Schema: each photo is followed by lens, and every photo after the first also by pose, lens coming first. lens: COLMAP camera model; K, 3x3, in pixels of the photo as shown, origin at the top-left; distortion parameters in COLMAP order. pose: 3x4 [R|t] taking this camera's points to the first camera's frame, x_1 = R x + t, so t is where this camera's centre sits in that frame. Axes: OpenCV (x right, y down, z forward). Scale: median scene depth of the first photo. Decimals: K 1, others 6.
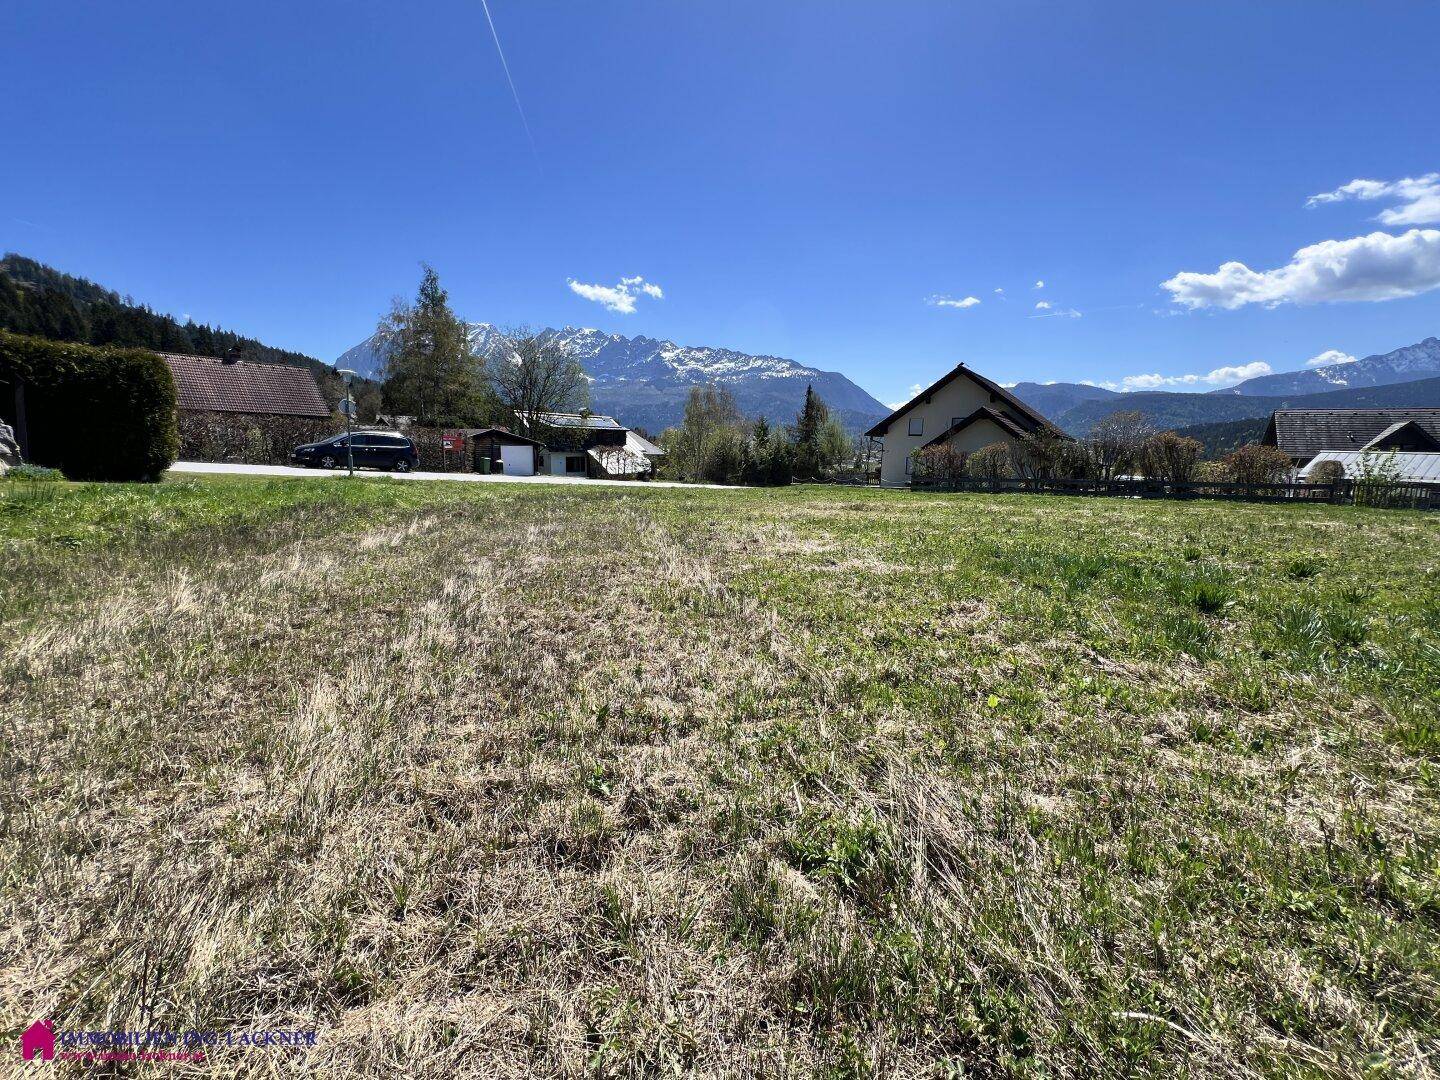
lens RADIAL K [[572.3, 0, 723.5], [0, 572.3, 543.3], [0, 0, 1]] dist [-0.003158, -0.000040]
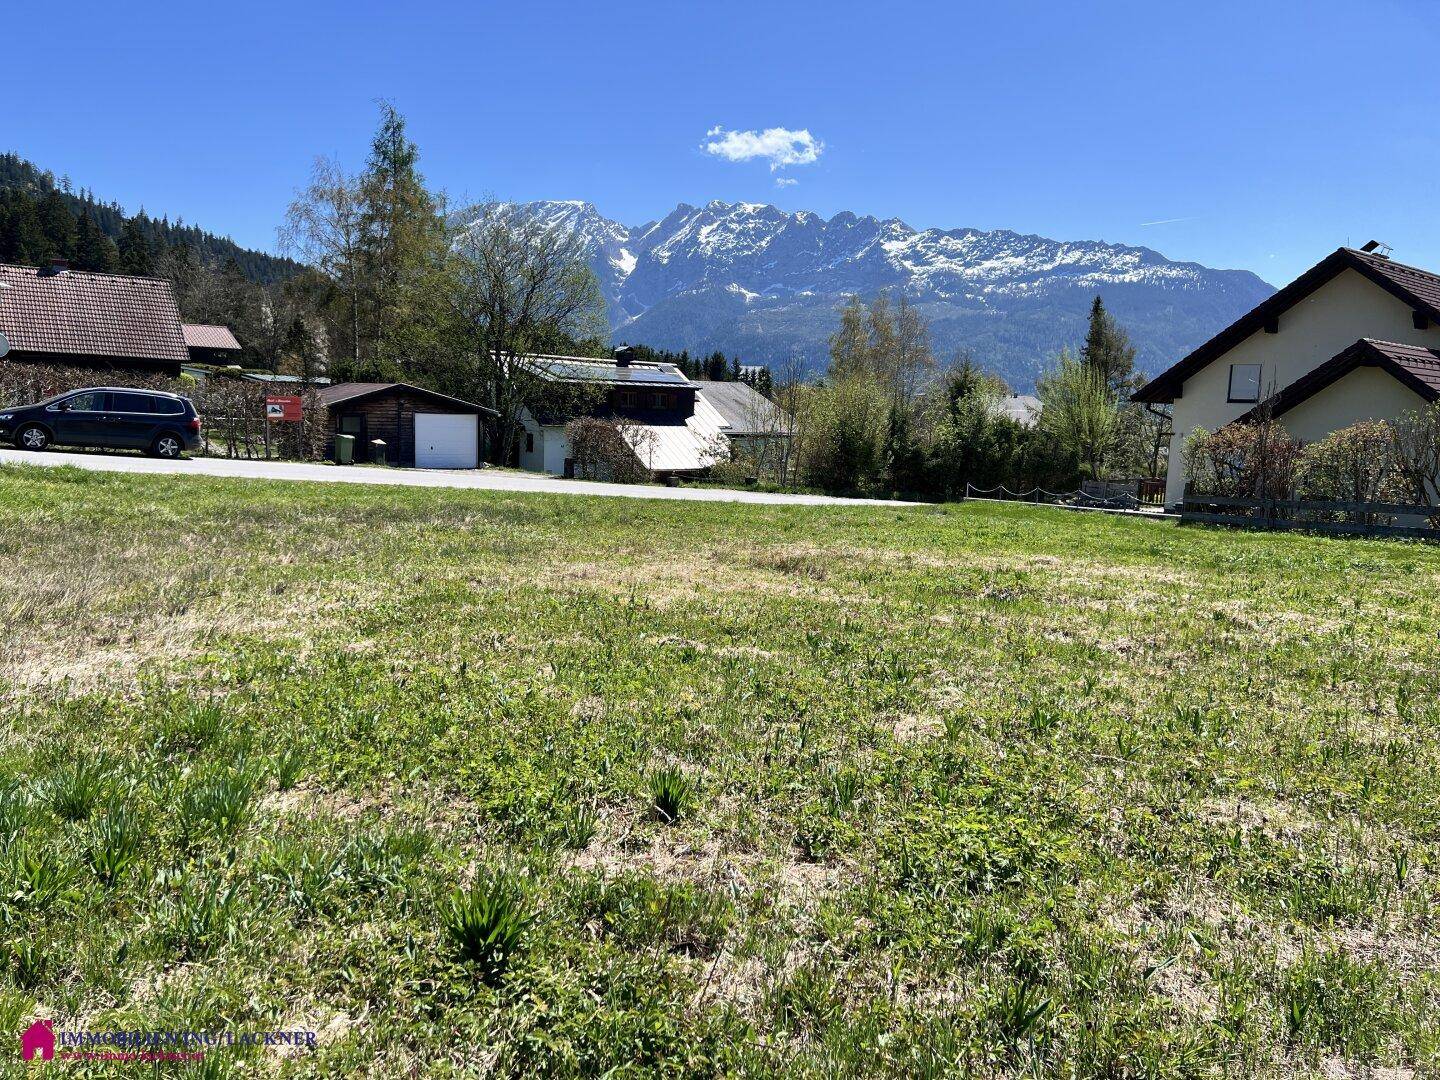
lens RADIAL K [[1072.2, 0, 706.1], [0, 1072.2, 541.6], [0, 0, 1]] dist [0.050441, -0.055436]
pose [[0.965673, 0.043014, -0.256175, 0.419082], [-0.056149, 0.997445, -0.044178, -0.042131], [0.253620, 0.057045, 0.965620, 0.175334]]
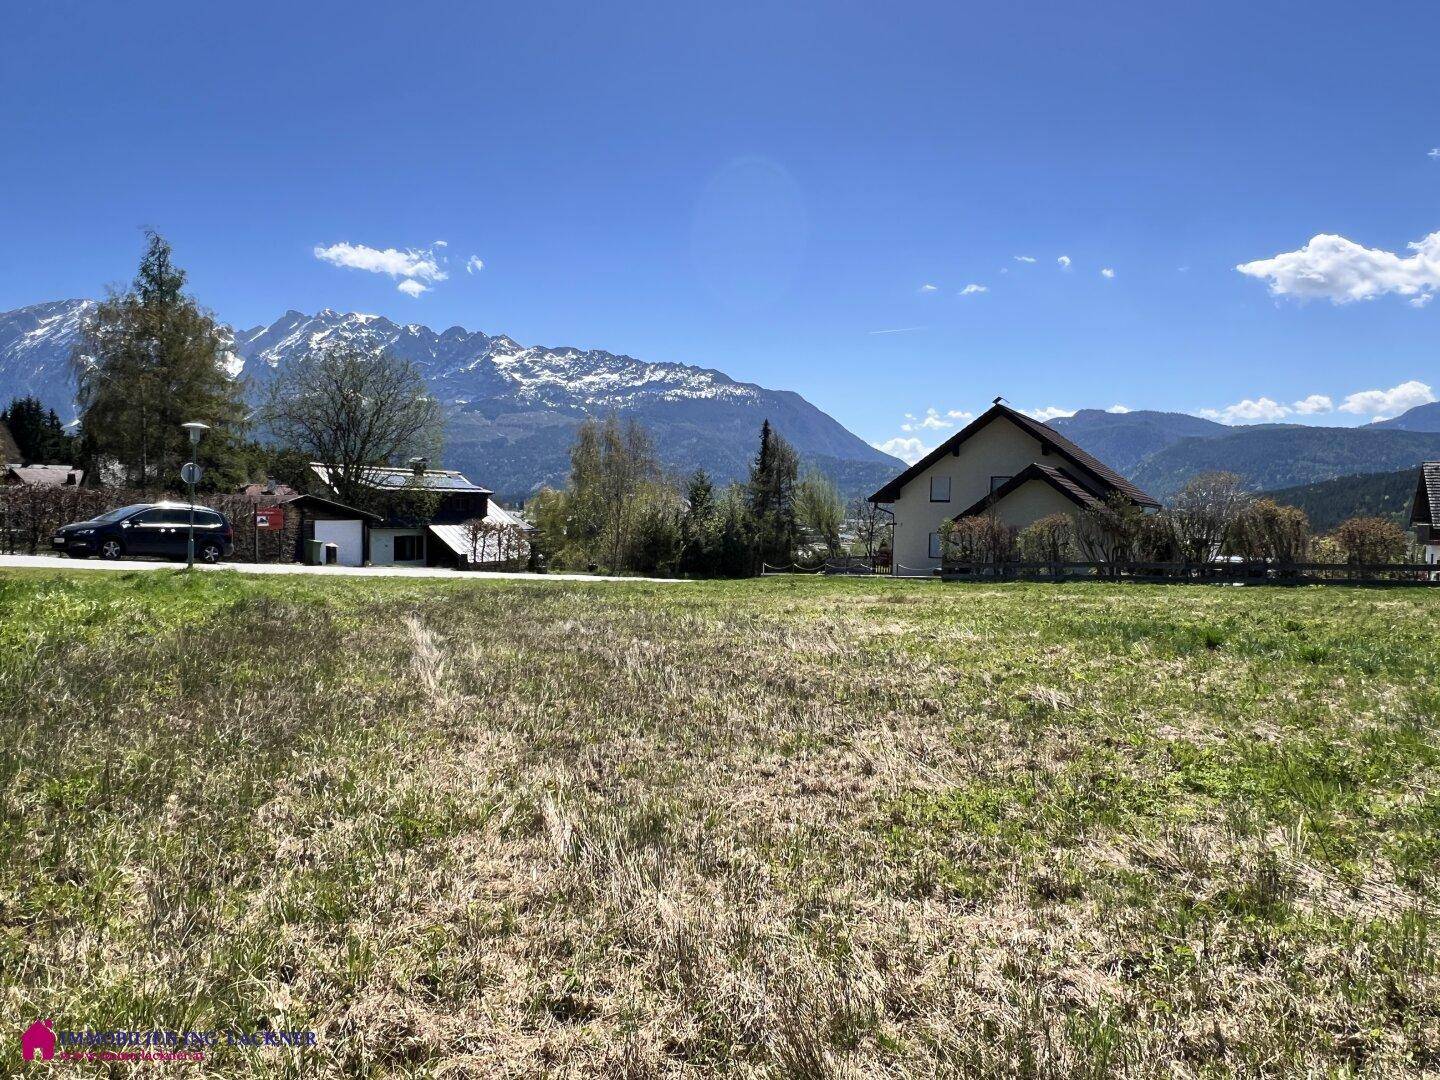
lens RADIAL K [[997.2, 0, 720.0], [0, 997.2, 540.0], [0, 0, 1]] dist [0.003142, -0.000533]
pose [[0.992895, -0.008991, 0.118654, -0.193252], [0.025555, 0.989987, -0.138827, 0.045522], [-0.116218, 0.140873, 0.983183, -0.385928]]
